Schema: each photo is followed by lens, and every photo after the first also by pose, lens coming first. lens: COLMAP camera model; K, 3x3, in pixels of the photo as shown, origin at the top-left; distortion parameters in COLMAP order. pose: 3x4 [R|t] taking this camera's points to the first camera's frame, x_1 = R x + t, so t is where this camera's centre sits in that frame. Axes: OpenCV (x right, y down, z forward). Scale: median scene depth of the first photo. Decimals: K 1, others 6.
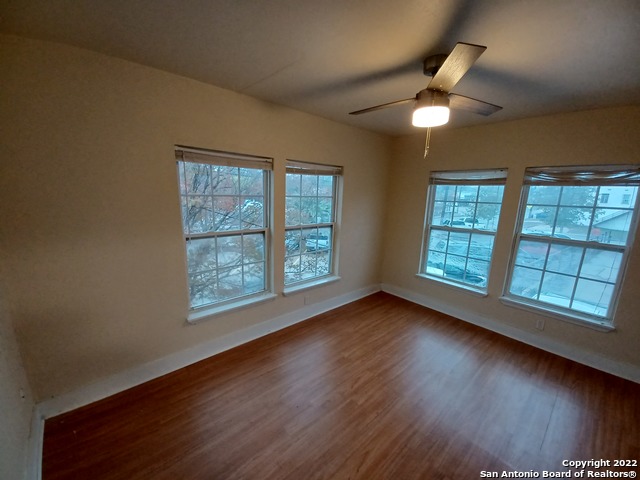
lens RADIAL K [[252.9, 0, 315.8], [0, 252.9, 246.8], [0, 0, 1]] dist [0.018405, -0.014461]
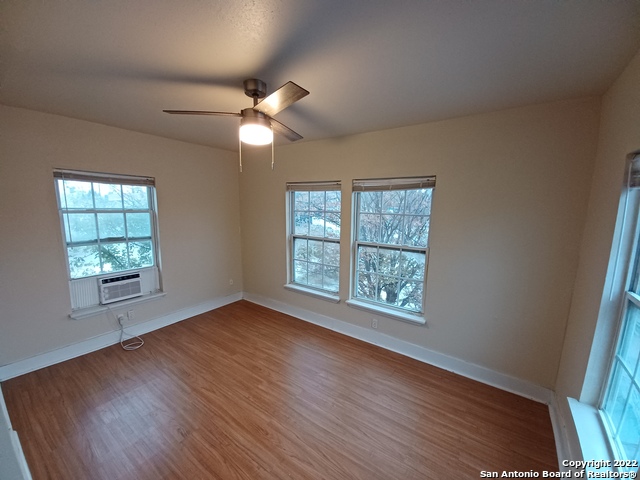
lens RADIAL K [[252.9, 0, 315.8], [0, 252.9, 246.8], [0, 0, 1]] dist [0.018405, -0.014461]
pose [[0.219870, 0.122588, -0.967796, 1.020544], [-0.209125, 0.974933, 0.075982, -0.117148], [0.952850, 0.185685, 0.239994, 0.682582]]
